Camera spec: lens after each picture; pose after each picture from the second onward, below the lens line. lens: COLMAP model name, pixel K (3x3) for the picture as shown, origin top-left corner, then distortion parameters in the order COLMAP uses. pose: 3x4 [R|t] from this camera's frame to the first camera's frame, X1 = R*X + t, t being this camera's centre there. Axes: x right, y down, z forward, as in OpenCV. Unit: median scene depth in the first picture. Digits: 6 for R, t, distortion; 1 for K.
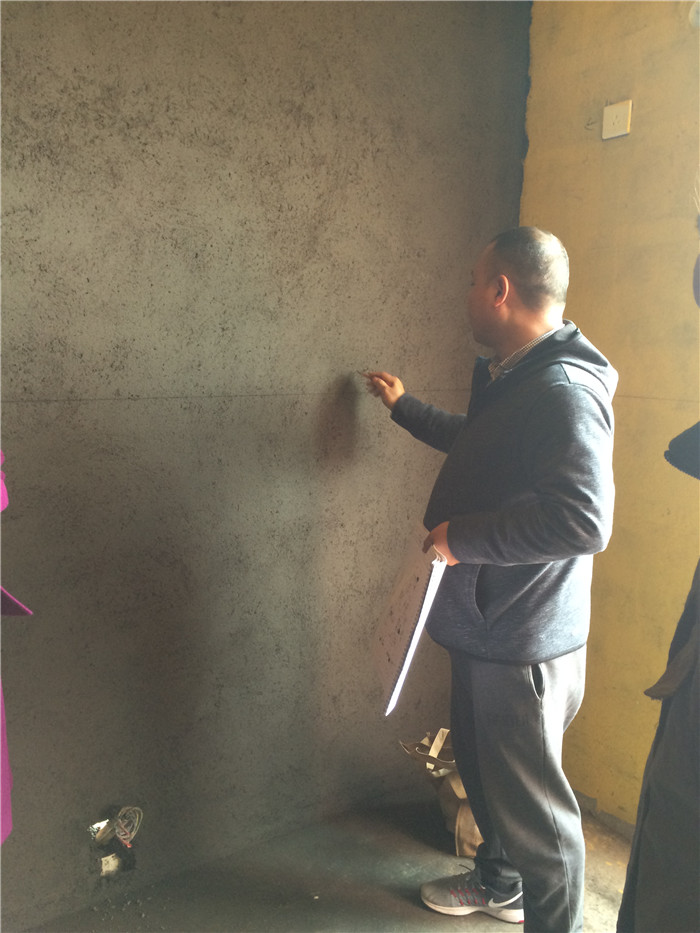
lens RADIAL K [[788.2, 0, 350.4], [0, 788.2, 462.4], [0, 0, 1]] dist [0.055544, -0.042829]
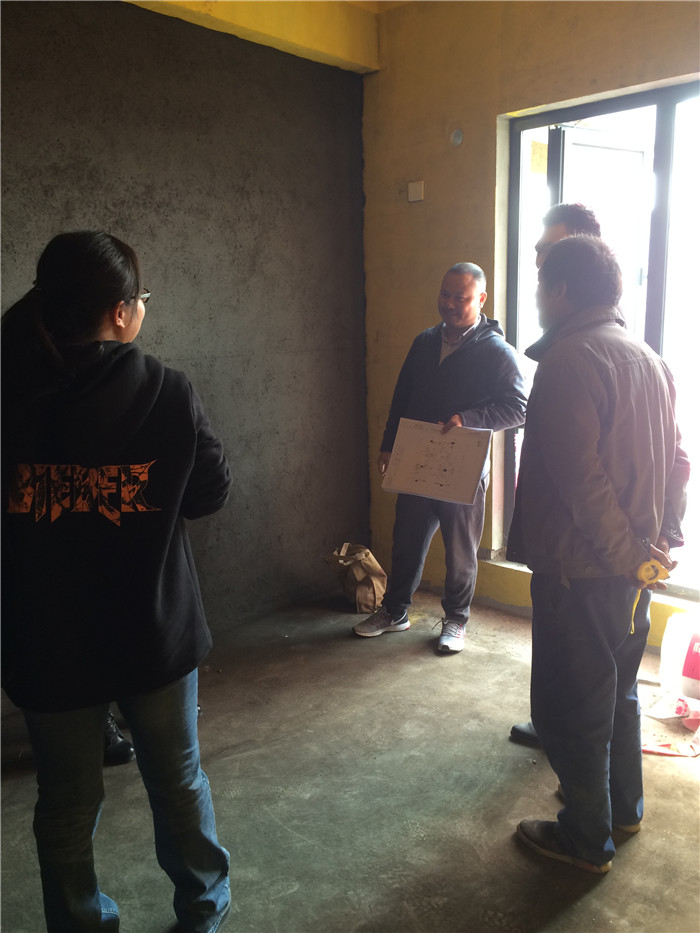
lens RADIAL K [[788.2, 0, 348.2], [0, 788.2, 469.4], [0, 0, 1]] dist [0.055544, -0.042829]
pose [[0.970432, -0.082473, 0.226847, -0.281267], [0.072869, 0.996067, 0.050405, 0.093274], [-0.230112, -0.032384, 0.972625, -0.748716]]
